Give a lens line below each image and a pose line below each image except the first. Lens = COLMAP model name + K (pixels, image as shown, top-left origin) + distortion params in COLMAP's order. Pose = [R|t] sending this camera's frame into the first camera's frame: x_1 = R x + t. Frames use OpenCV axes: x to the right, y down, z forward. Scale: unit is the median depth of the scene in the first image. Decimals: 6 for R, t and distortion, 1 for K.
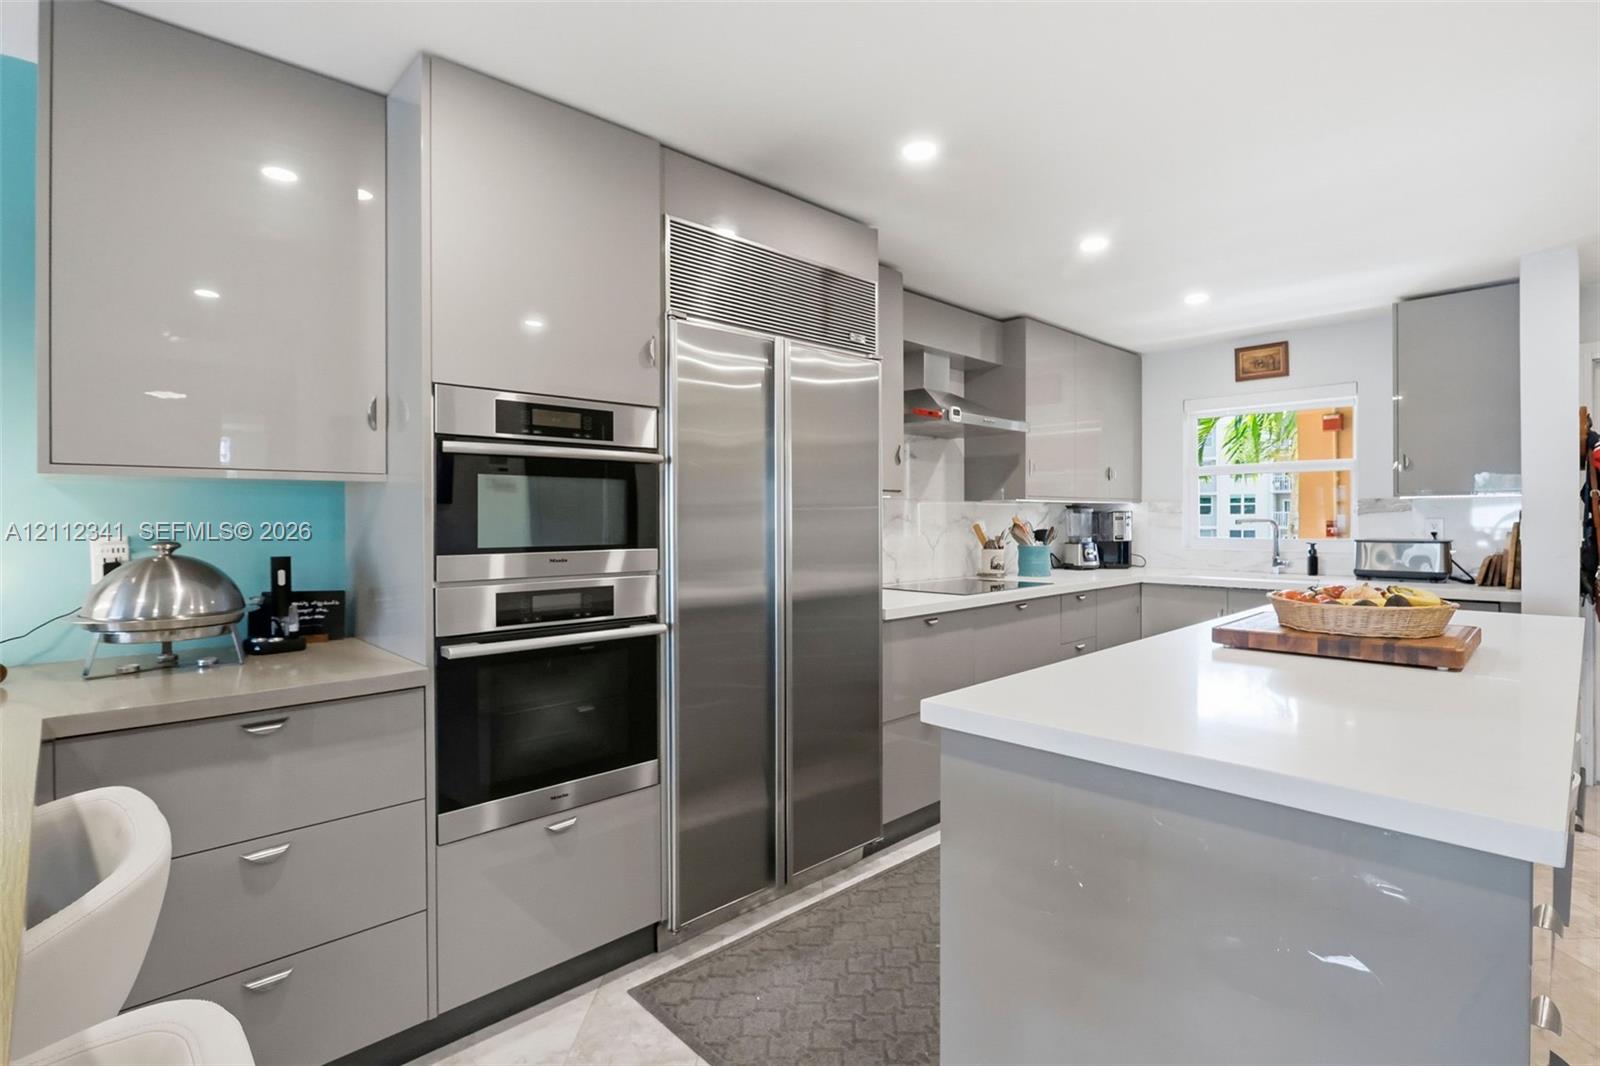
lens RADIAL K [[772.7, 0, 791.9], [0, 772.7, 522.9], [0, 0, 1]] dist [-0.020582, 0.006651]
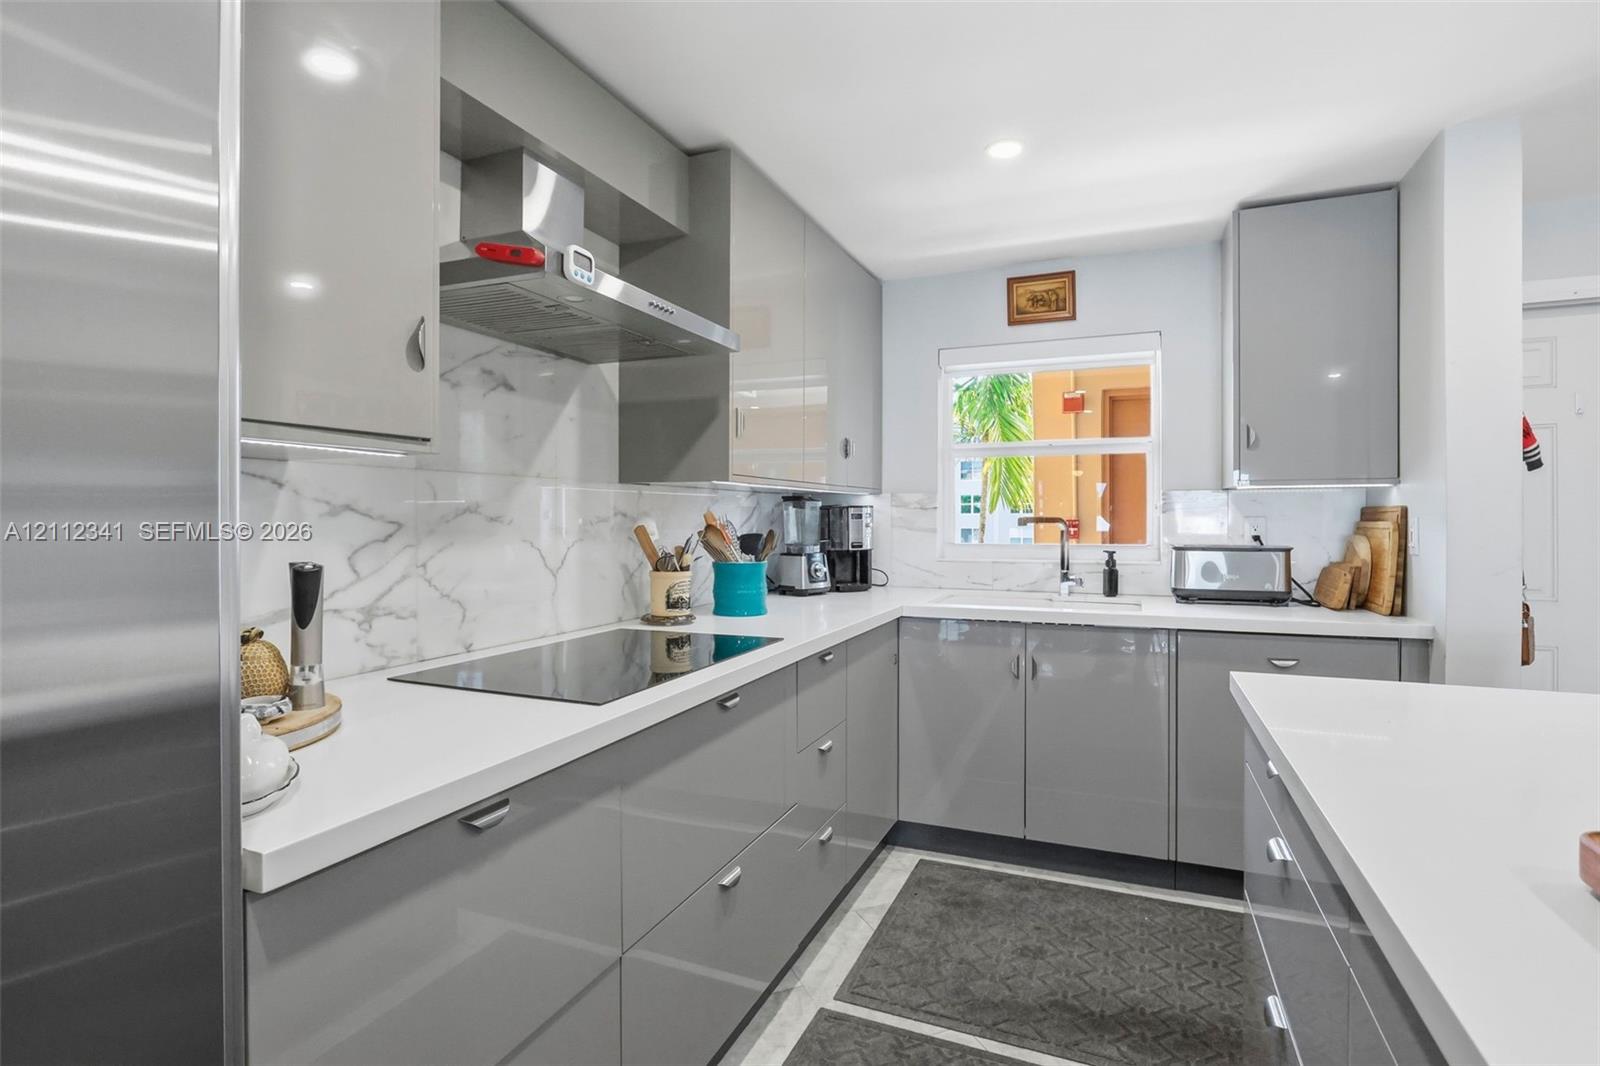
lens RADIAL K [[772.7, 0, 797.8], [0, 772.7, 513.9], [0, 0, 1]] dist [-0.020582, 0.006651]
pose [[0.916819, 0.004110, 0.399282, 0.157267], [0.000130, 0.999944, -0.010592, -0.001167], [-0.399303, 0.009763, 0.916767, 0.583237]]
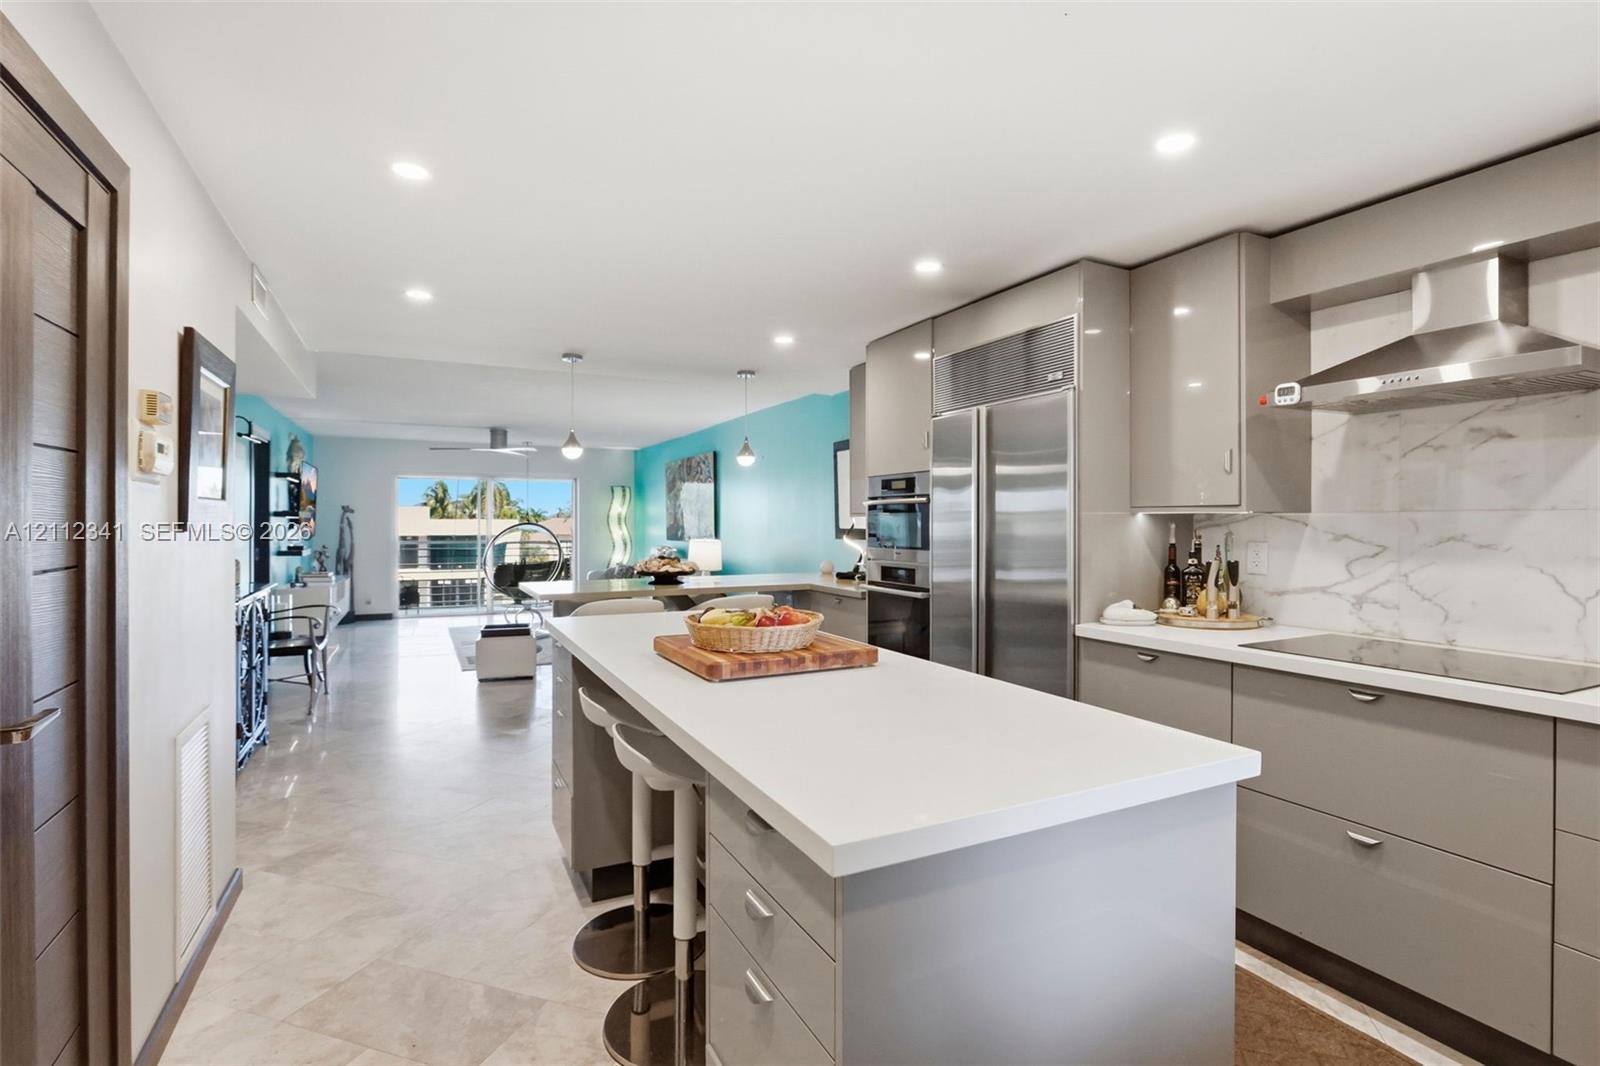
lens RADIAL K [[772.7, 0, 796.2], [0, 772.7, 526.9], [0, 0, 1]] dist [-0.020582, 0.006651]
pose [[-0.306045, 0.007819, -0.951985, 1.033471], [-0.006937, 0.999921, 0.010443, -0.024225], [0.951992, 0.009800, -0.305967, 0.807088]]
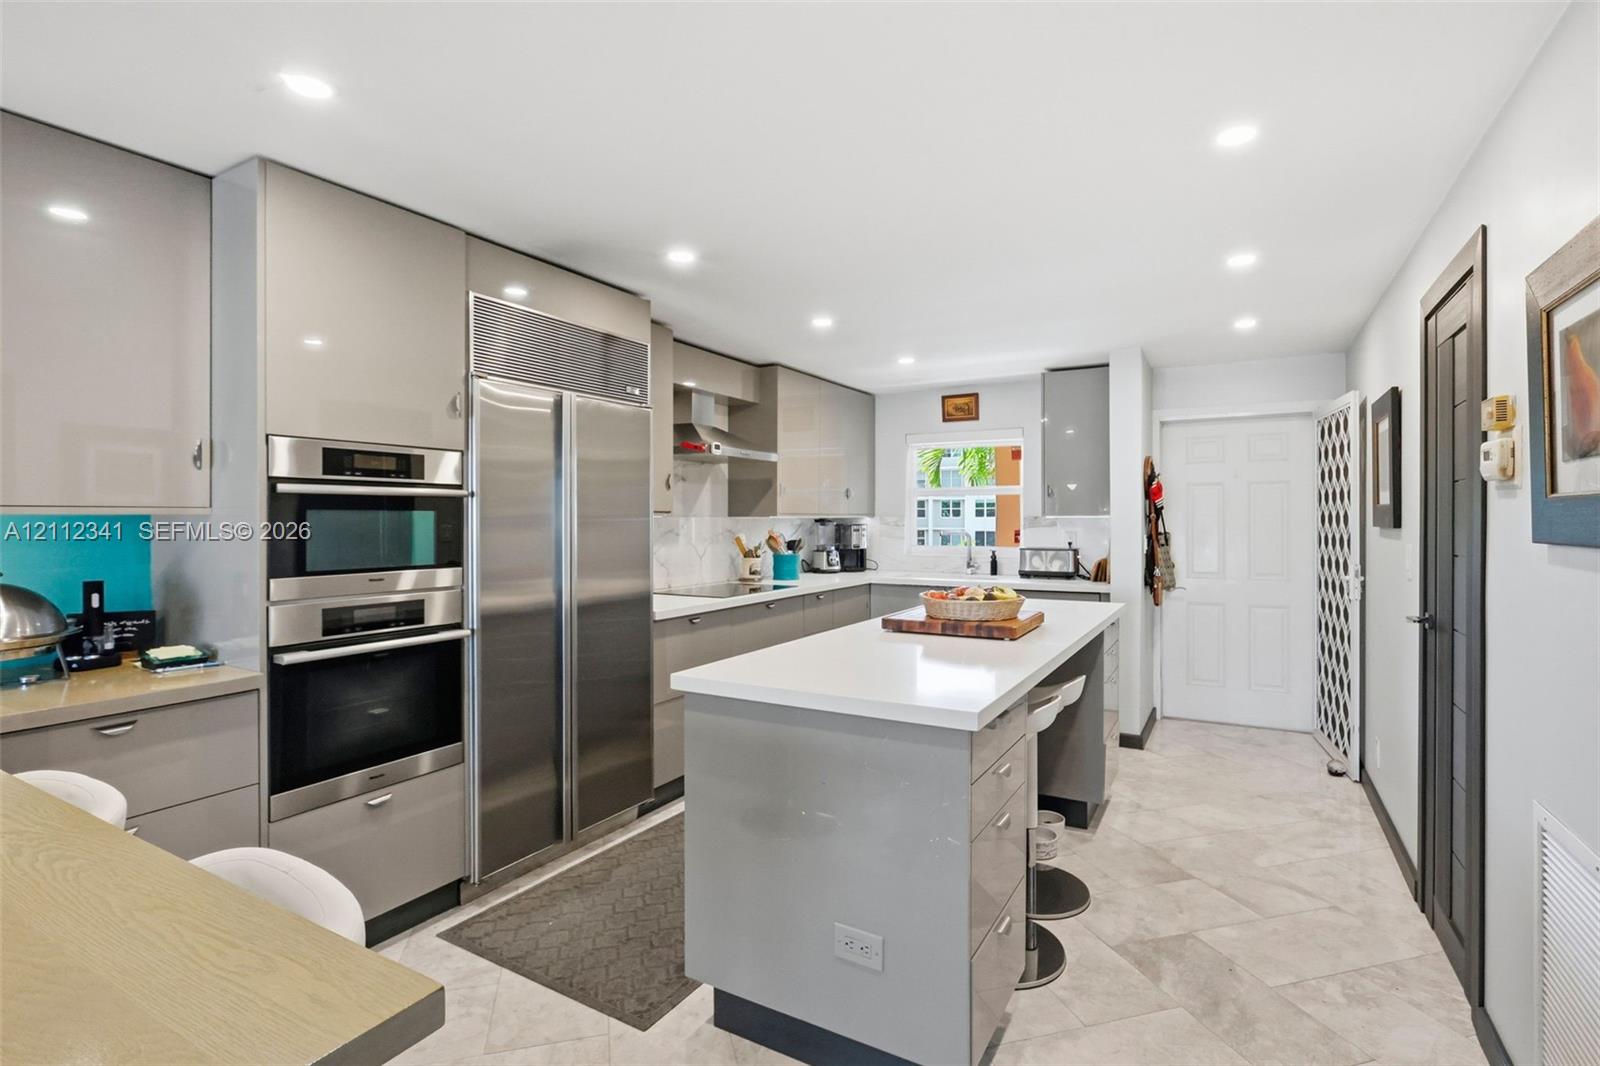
lens RADIAL K [[772.7, 0, 805.4], [0, 772.7, 523.9], [0, 0, 1]] dist [-0.020582, 0.006651]
pose [[0.956960, 0.001375, 0.290218, -0.006063], [-0.001692, 0.999998, 0.000841, -0.024235], [-0.290216, -0.001296, 0.956960, -0.202102]]
